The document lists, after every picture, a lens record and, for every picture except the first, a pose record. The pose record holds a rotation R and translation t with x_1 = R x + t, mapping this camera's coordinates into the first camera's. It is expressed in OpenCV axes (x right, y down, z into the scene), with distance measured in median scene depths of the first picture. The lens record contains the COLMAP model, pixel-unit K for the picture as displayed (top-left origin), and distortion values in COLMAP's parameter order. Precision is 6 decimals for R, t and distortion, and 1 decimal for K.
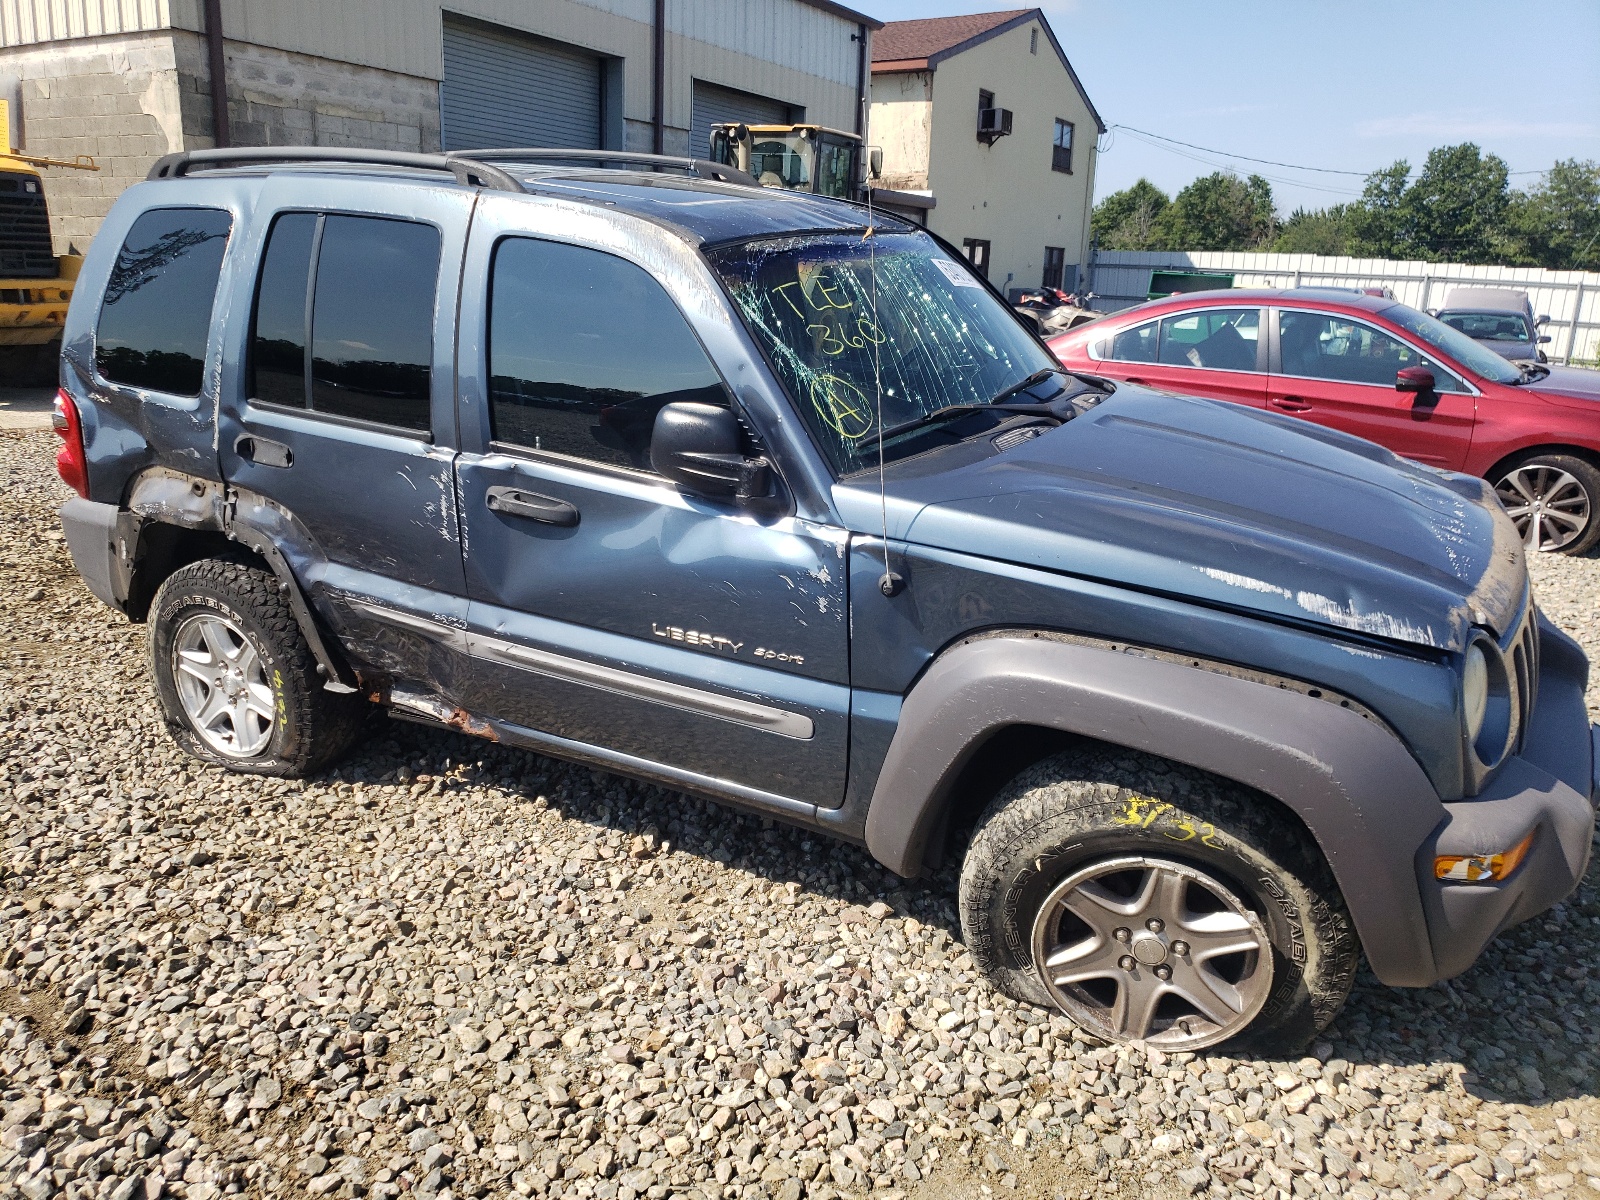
lens RADIAL K [[1193.4, 0, 809.1], [0, 1193.4, 603.9], [0, 0, 1]] dist [0.010516, 0.018497]
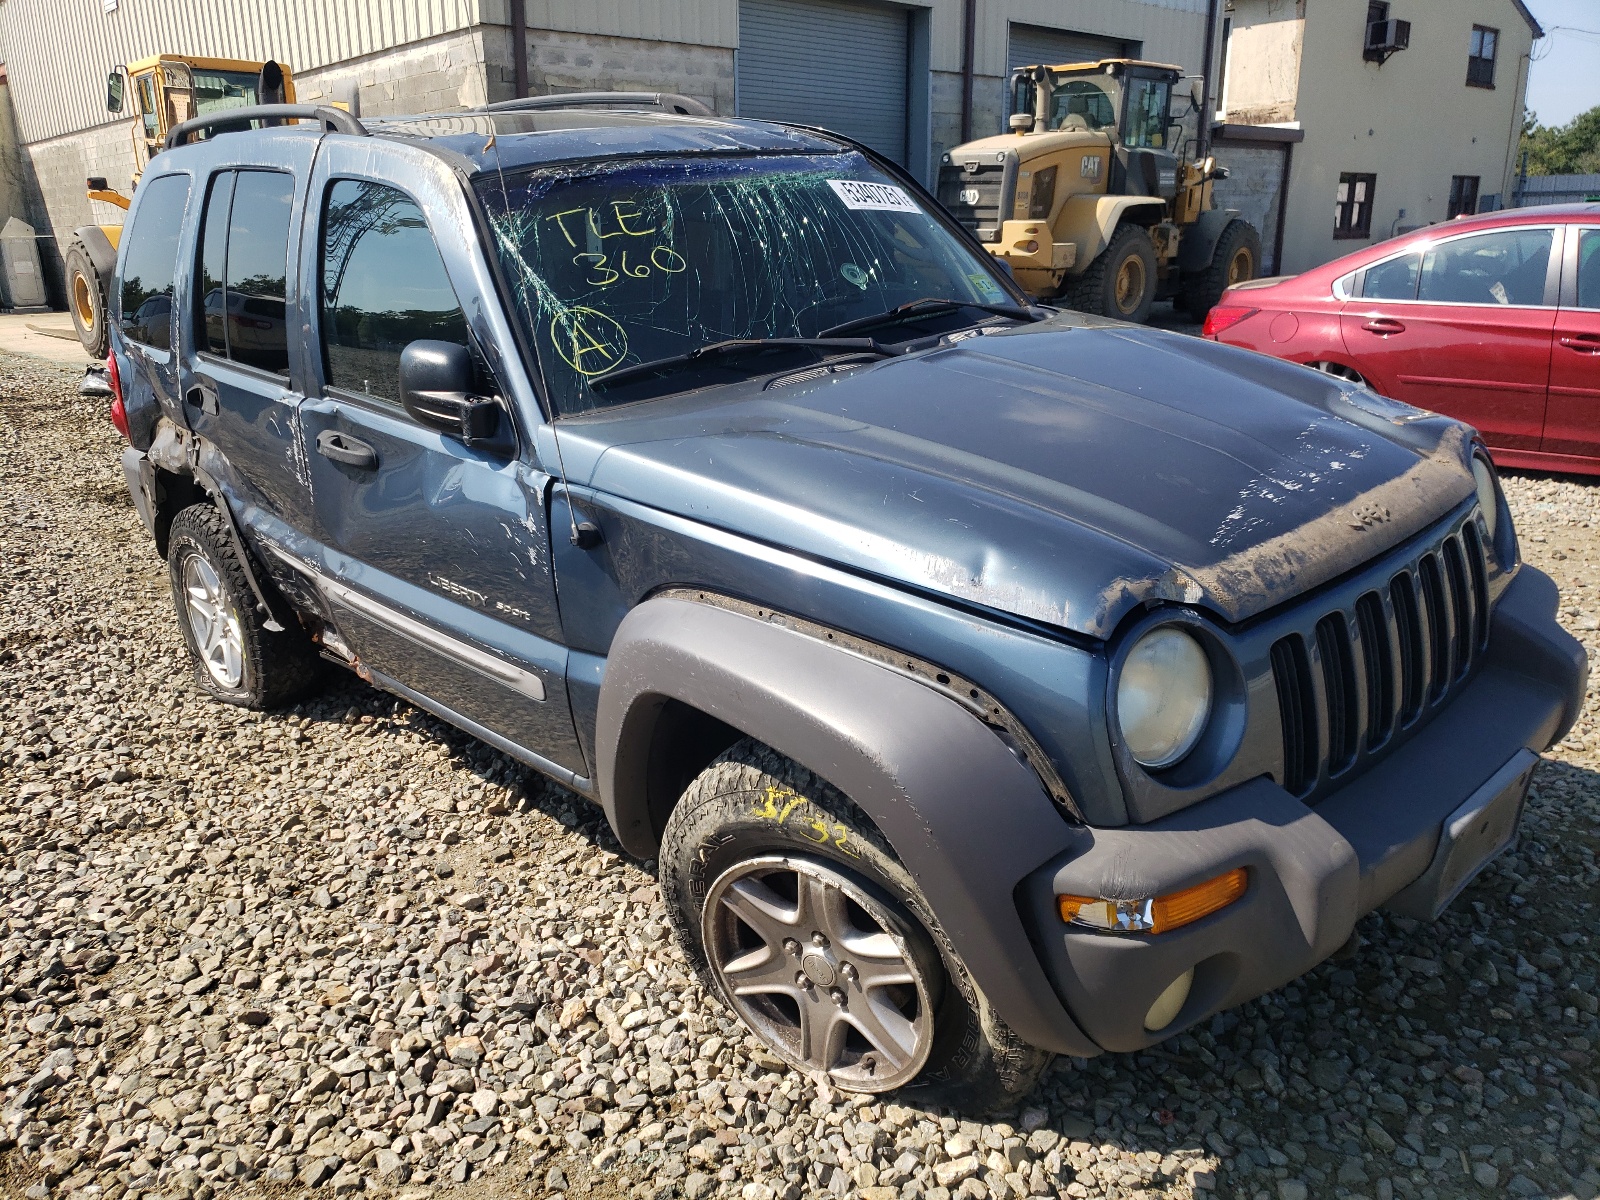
lens RADIAL K [[1209.5, 0, 799.9], [0, 1209.5, 599.9], [0, 0, 1]] dist [0.028465, -0.010080]
pose [[0.954345, 0.040673, -0.295925, 0.411431], [-0.033966, 0.999037, 0.027773, 0.001745], [0.296770, -0.016454, 0.954807, 0.135851]]
